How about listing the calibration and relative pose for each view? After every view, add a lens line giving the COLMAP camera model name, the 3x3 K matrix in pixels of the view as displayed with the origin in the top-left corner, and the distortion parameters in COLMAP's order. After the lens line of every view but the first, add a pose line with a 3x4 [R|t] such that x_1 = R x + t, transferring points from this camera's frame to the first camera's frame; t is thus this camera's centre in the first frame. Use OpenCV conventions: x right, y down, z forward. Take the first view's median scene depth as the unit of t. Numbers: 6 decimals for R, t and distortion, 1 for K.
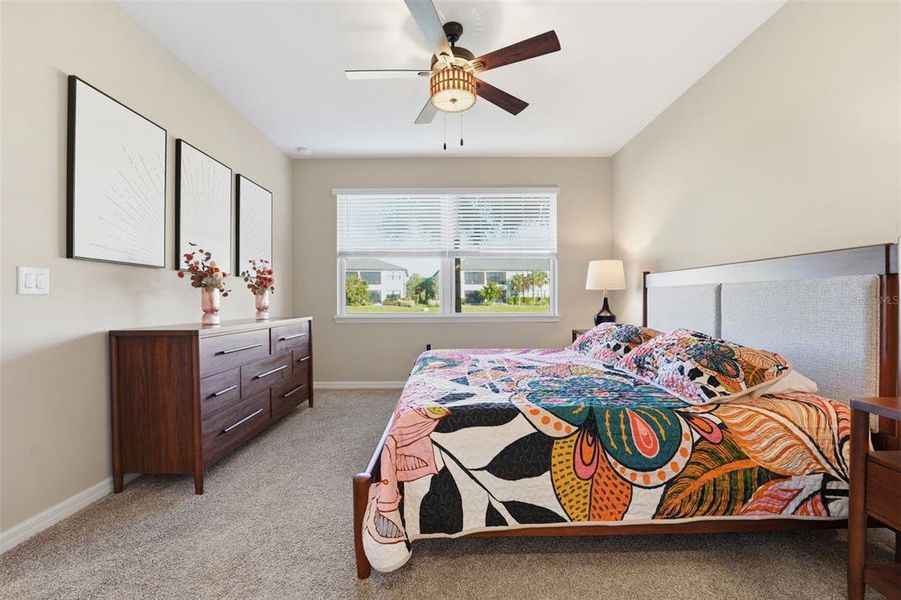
lens RADIAL K [[370.0, 0, 454.8], [0, 370.0, 301.0], [0, 0, 1]] dist [-0.026609, 0.000386]
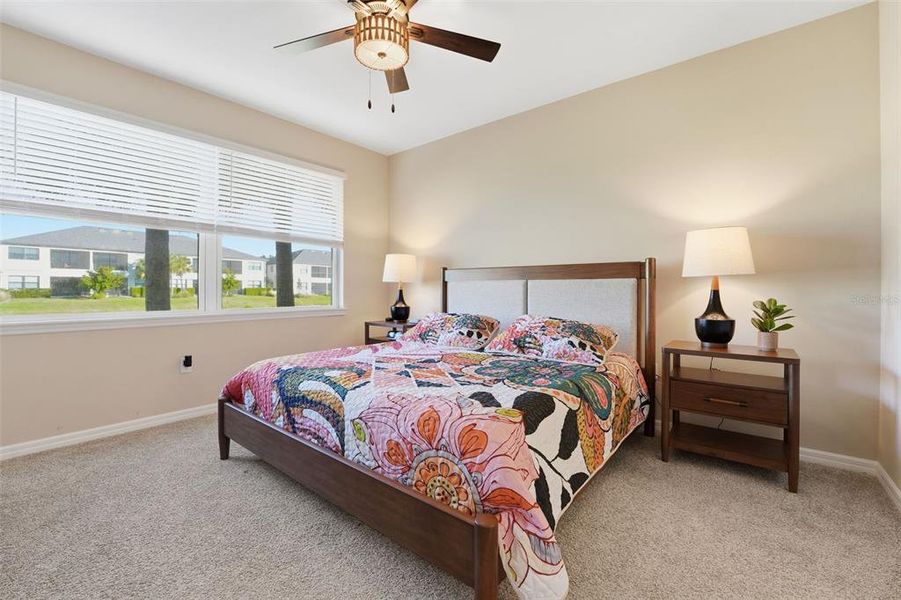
lens RADIAL K [[376.4, 0, 451.3], [0, 376.4, 291.5], [0, 0, 1]] dist [-0.019890, 0.000463]
pose [[0.640025, 0.001261, 0.768353, -0.330408], [0.000567, 0.999998, -0.002114, -0.002183], [-0.768354, 0.001788, 0.640023, 0.197661]]
